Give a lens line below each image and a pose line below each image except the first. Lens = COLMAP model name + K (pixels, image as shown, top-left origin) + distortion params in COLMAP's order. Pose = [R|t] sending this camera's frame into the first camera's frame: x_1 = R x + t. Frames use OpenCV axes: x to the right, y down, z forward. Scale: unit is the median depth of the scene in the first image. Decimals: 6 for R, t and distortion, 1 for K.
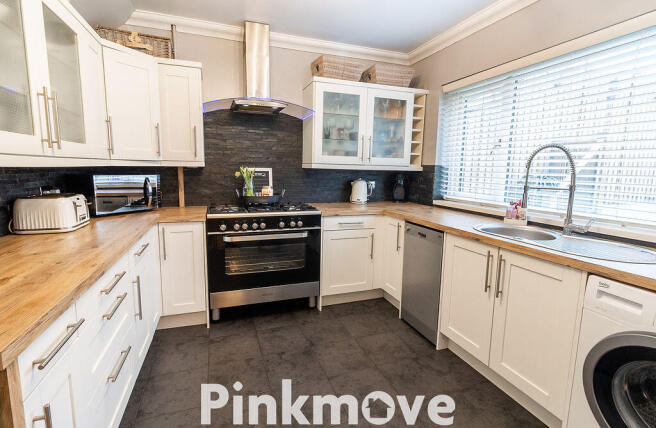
lens RADIAL K [[305.8, 0, 322.4], [0, 305.8, 211.3], [0, 0, 1]] dist [0.001063, 0.000206]
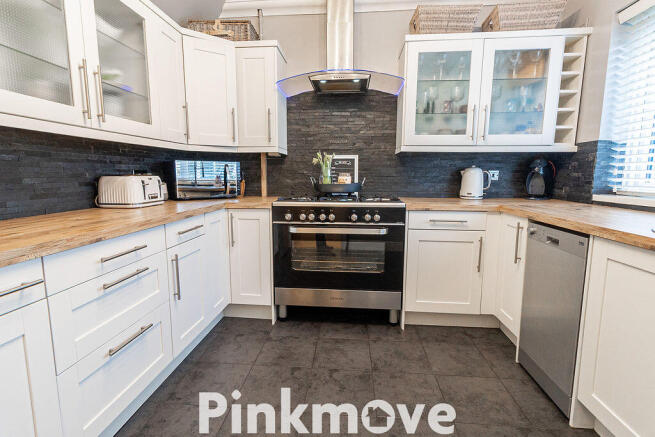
lens RADIAL K [[315.7, 0, 323.6], [0, 315.7, 217.7], [0, 0, 1]] dist [0.003297, 0.000718]
pose [[0.908465, 0.042144, -0.415830, 0.141201], [-0.044902, 0.998986, 0.003148, 0.042787], [0.415541, 0.015812, 0.909437, 0.168134]]
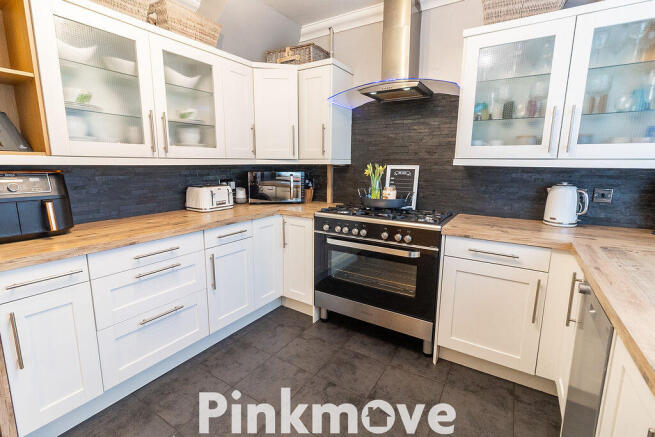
lens RADIAL K [[300.9, 0, 323.7], [0, 300.9, 215.0], [0, 0, 1]] dist [-0.000181, 0.000086]
pose [[0.614447, 0.121754, -0.779506, 0.356611], [-0.106465, 0.991779, 0.070989, -0.046267], [0.781741, 0.039371, 0.622359, 0.355318]]
